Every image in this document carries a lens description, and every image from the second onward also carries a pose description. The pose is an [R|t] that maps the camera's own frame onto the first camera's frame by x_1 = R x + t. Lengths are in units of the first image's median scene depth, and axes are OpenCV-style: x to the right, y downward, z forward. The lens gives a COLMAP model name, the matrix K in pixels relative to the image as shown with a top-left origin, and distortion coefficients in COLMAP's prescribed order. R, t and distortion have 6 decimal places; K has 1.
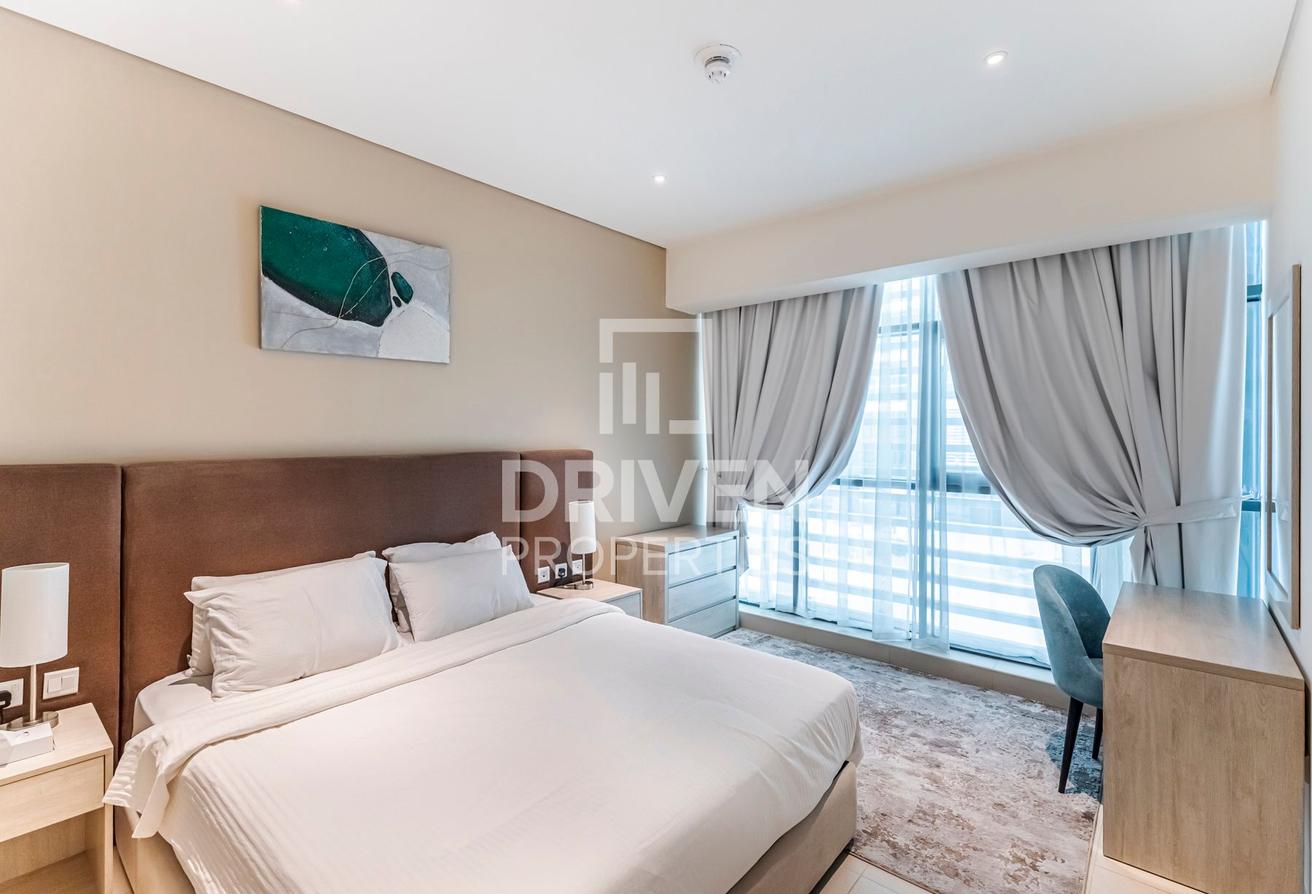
lens RADIAL K [[602.7, 0, 652.9], [0, 602.7, 439.4], [0, 0, 1]] dist [0.001910, 0.001609]
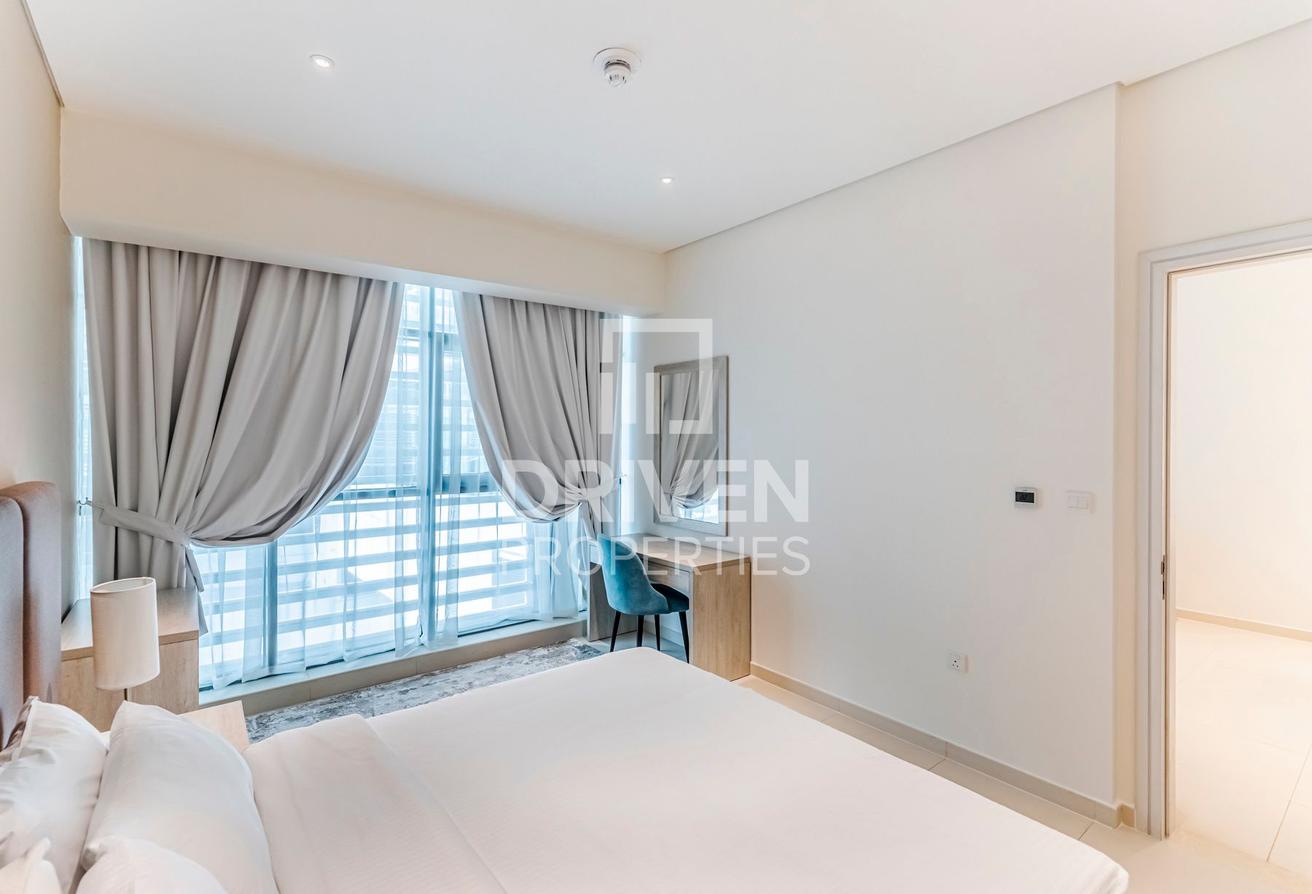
lens RADIAL K [[602.7, 0, 655.9], [0, 602.7, 437.4], [0, 0, 1]] dist [0.001910, 0.001609]
pose [[0.196234, -0.007317, 0.980530, -0.485697], [0.011475, 0.999921, 0.005165, -0.013756], [-0.980490, 0.010238, 0.196302, 0.422115]]
